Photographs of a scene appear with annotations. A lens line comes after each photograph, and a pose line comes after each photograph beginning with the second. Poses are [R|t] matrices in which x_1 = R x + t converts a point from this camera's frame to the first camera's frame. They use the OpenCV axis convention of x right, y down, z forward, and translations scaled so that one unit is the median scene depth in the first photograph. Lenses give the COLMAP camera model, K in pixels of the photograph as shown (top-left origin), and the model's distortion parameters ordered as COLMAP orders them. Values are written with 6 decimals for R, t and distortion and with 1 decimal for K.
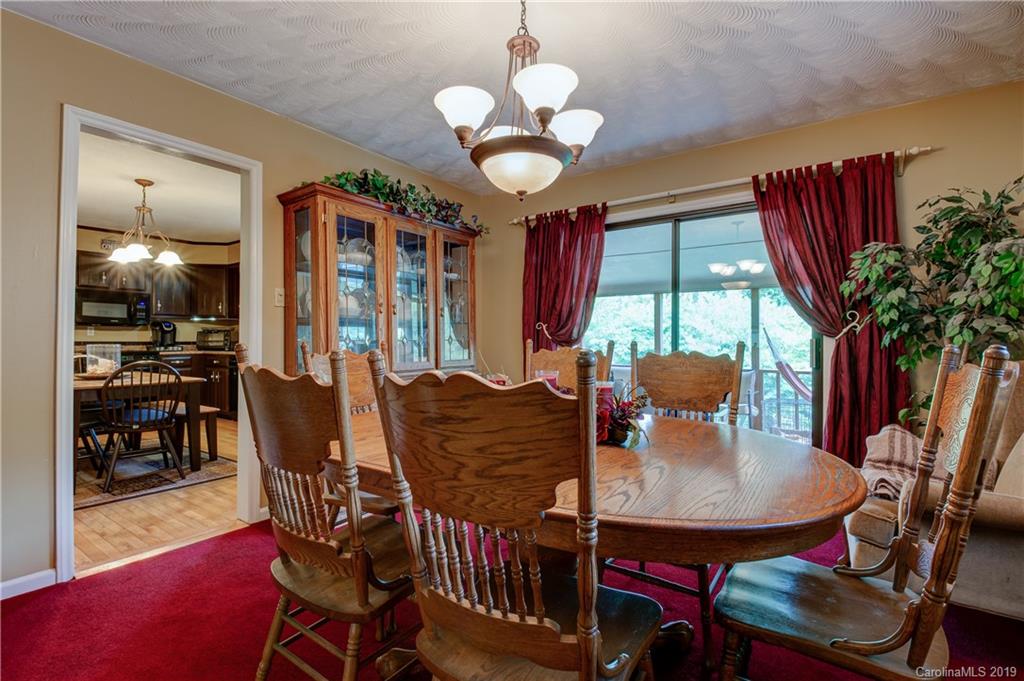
lens RADIAL K [[469.7, 0, 508.1], [0, 469.7, 333.4], [0, 0, 1]] dist [-0.000200, -0.009434]
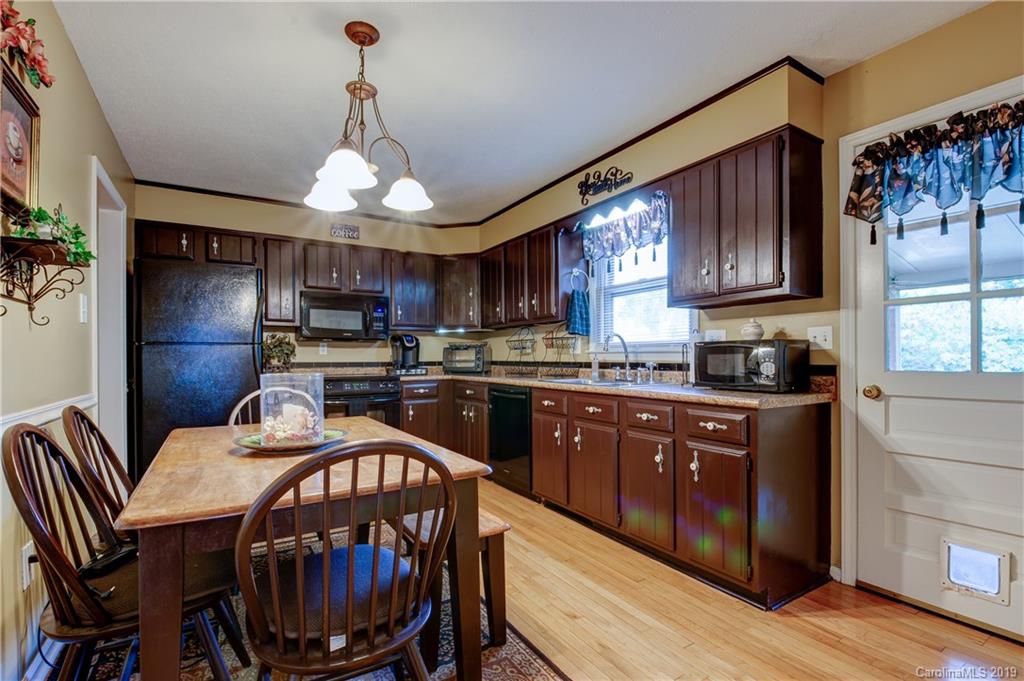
lens RADIAL K [[469.7, 0, 512.6], [0, 469.7, 360.3], [0, 0, 1]] dist [-0.000200, -0.009434]
pose [[0.915483, -0.002913, -0.402345, -0.284723], [0.011424, 0.999759, 0.018755, 0.002913], [0.402194, -0.021766, 0.915296, 0.393775]]
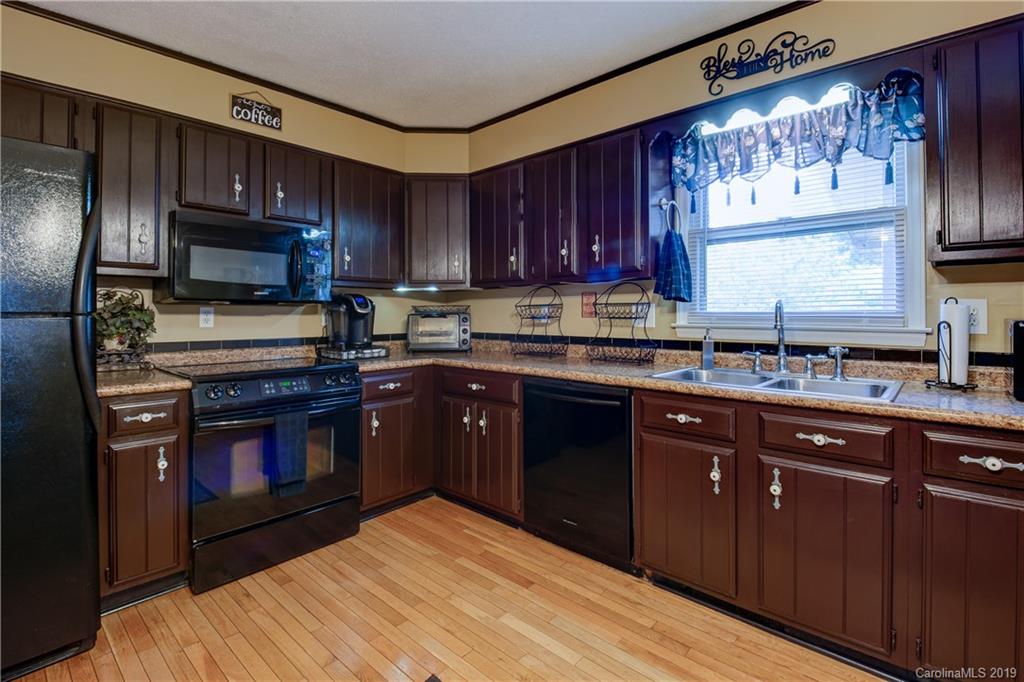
lens RADIAL K [[469.7, 0, 500.3], [0, 469.7, 309.8], [0, 0, 1]] dist [-0.000200, -0.009434]
pose [[0.990632, -0.005825, -0.136434, -0.525624], [0.006854, 0.999952, 0.007071, -0.012070], [0.136386, -0.007940, 0.990624, 0.561214]]
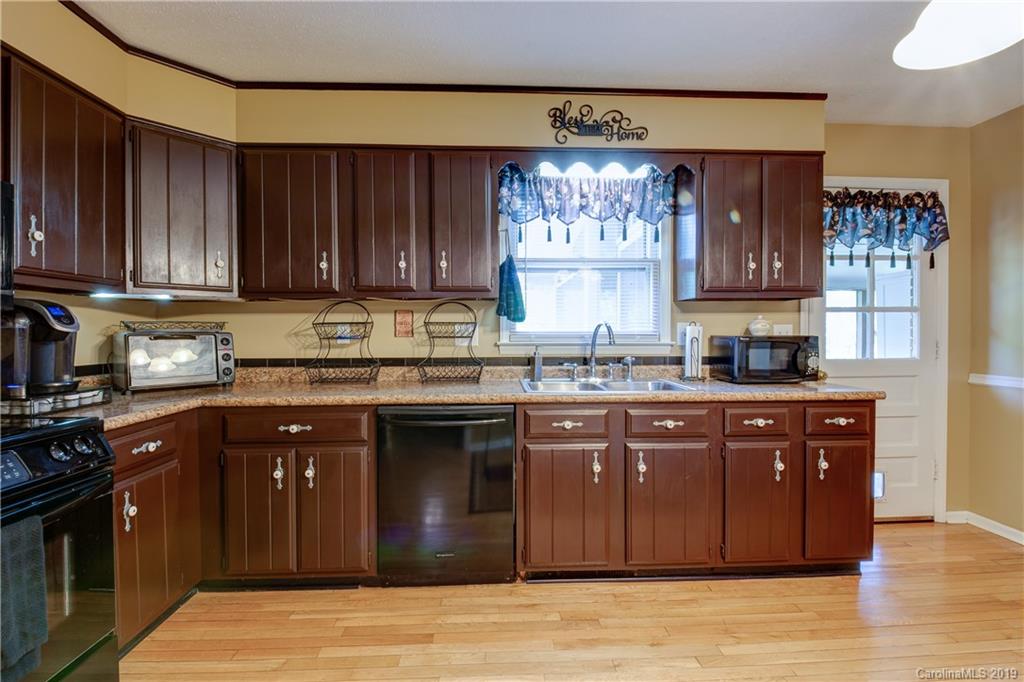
lens RADIAL K [[469.7, 0, 504.7], [0, 469.7, 337.1], [0, 0, 1]] dist [-0.000200, -0.009434]
pose [[0.790804, -0.012251, 0.611946, -0.689723], [-0.004292, 0.999664, 0.025559, -0.012002], [-0.612054, -0.022839, 0.790486, 0.632502]]
